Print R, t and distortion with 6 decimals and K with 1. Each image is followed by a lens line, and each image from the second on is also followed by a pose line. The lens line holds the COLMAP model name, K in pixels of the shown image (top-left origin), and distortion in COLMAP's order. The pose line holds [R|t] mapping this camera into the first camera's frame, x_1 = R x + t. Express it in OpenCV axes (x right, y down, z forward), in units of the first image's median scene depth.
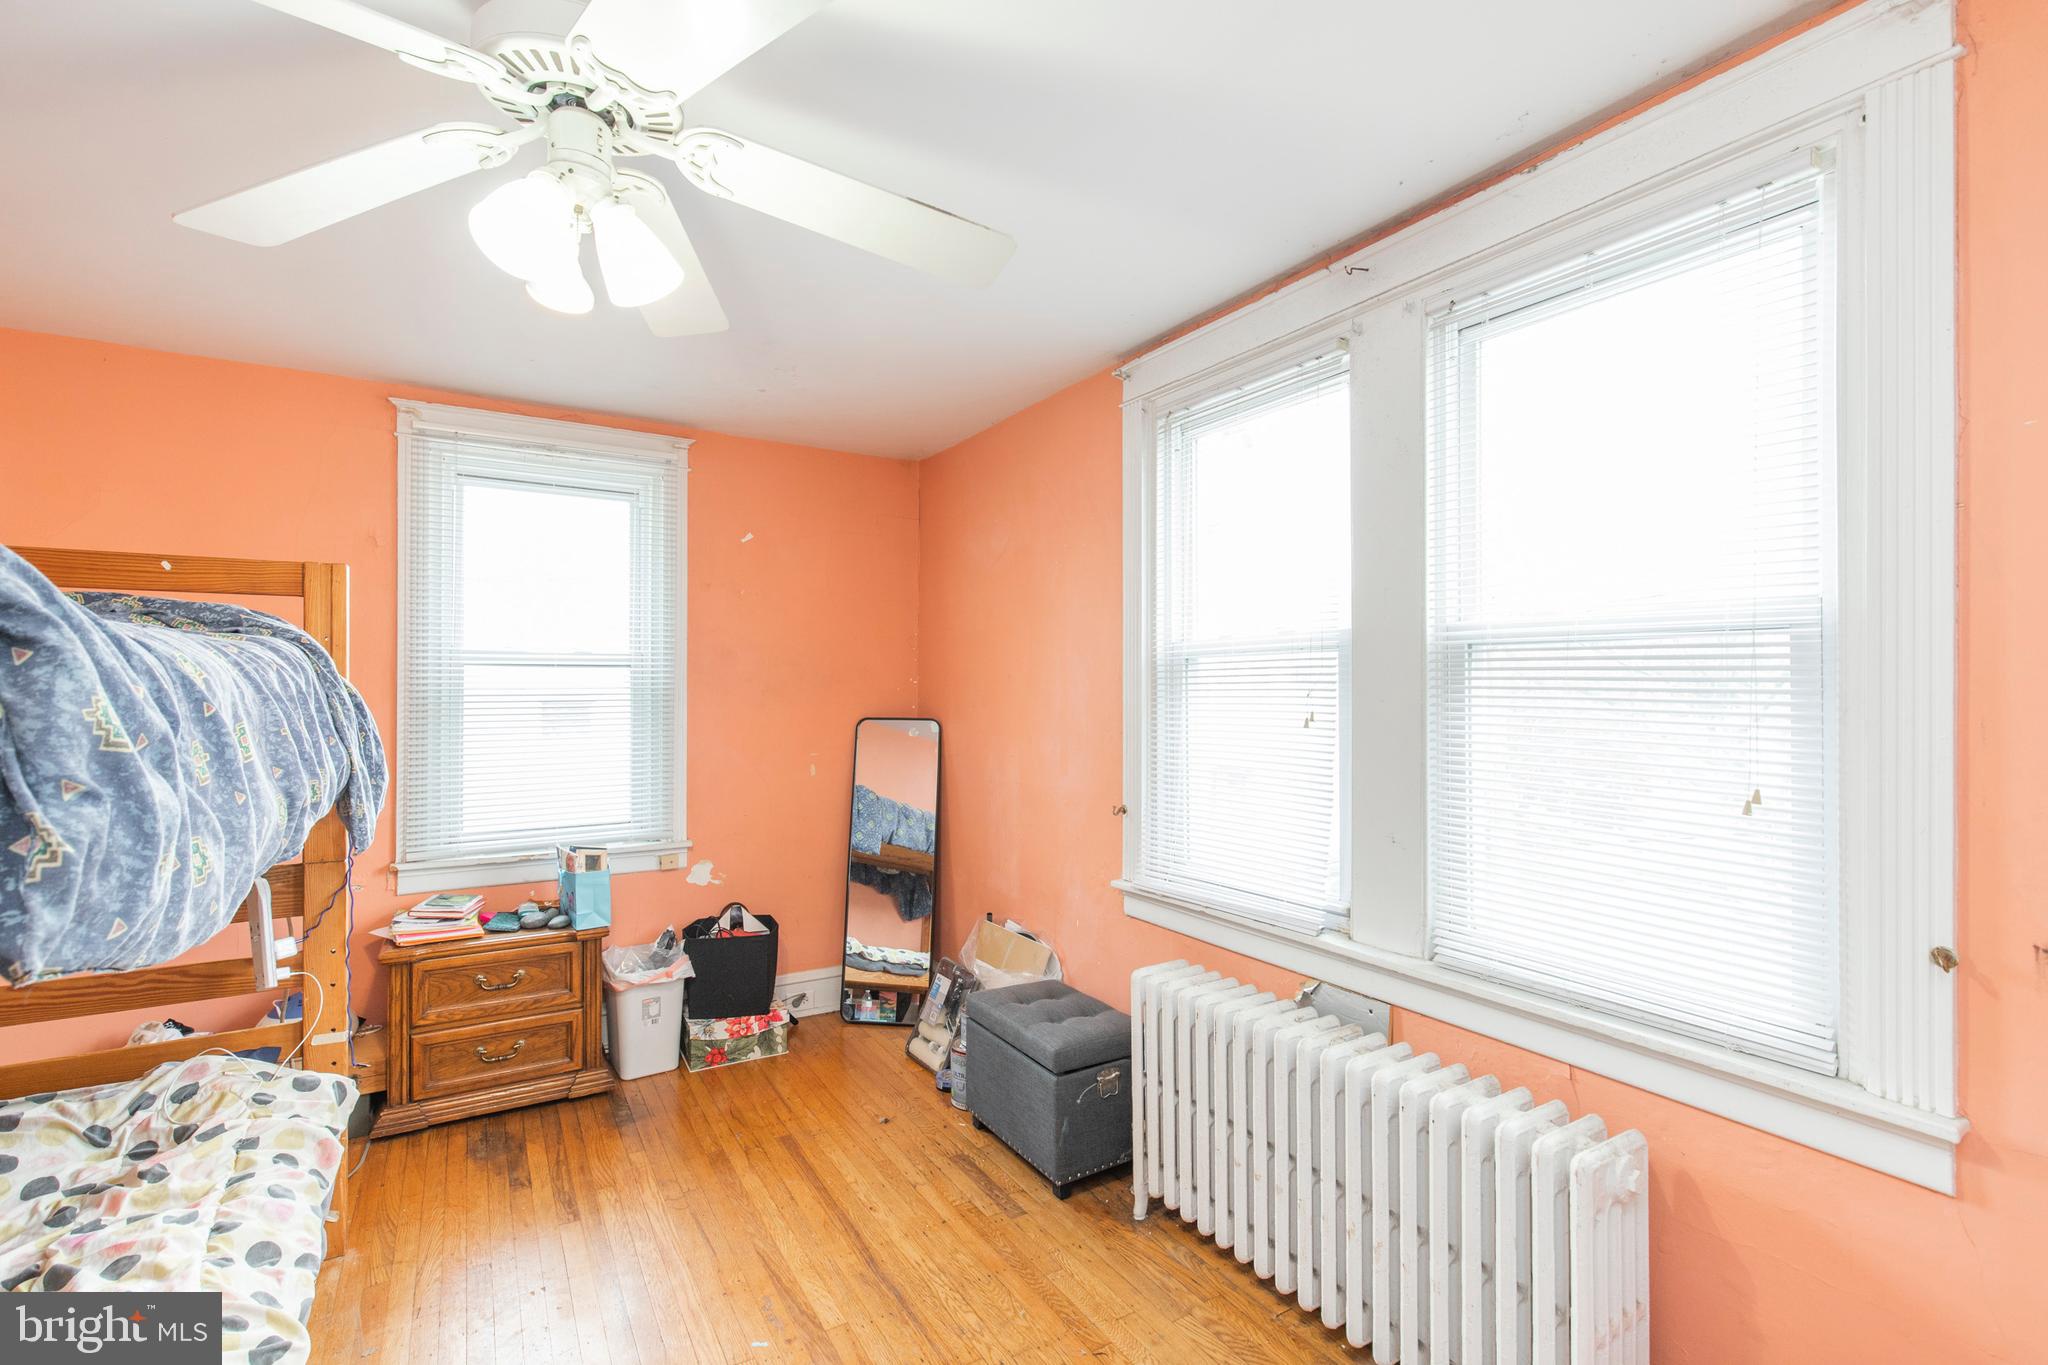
lens RADIAL K [[925.9, 0, 1018.4], [0, 925.9, 687.0], [0, 0, 1]] dist [0.007050, -0.001714]
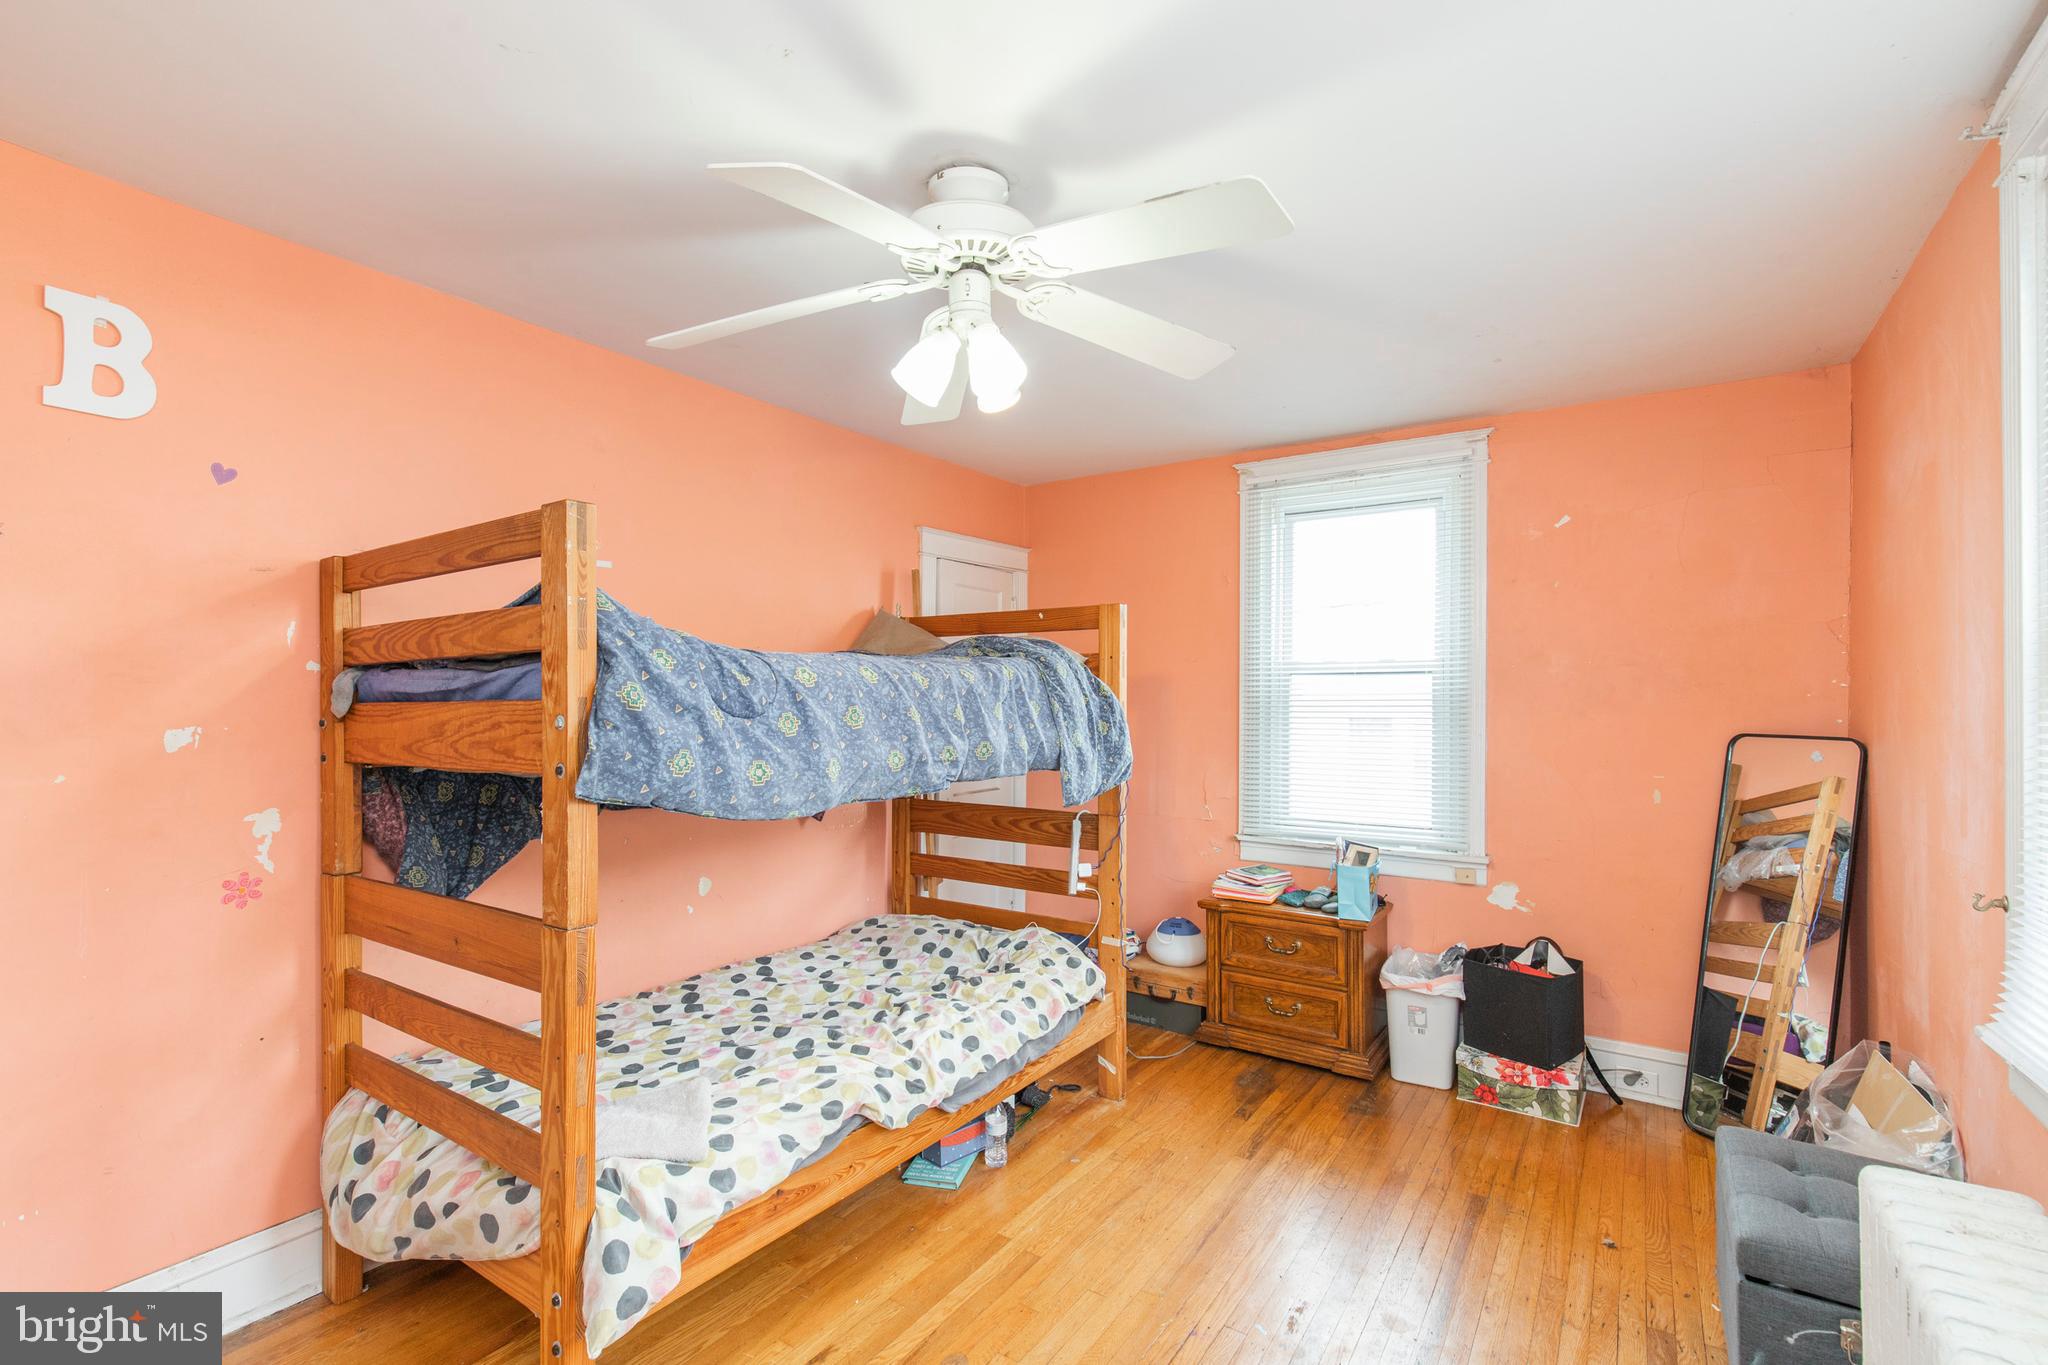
lens RADIAL K [[925.9, 0, 1015.1], [0, 925.9, 692.0], [0, 0, 1]] dist [0.007050, -0.001714]
pose [[0.415654, -0.007228, -0.909494, 0.336970], [-0.001880, 0.999959, -0.008806, 0.009466], [0.909521, 0.005370, 0.415623, 0.200690]]
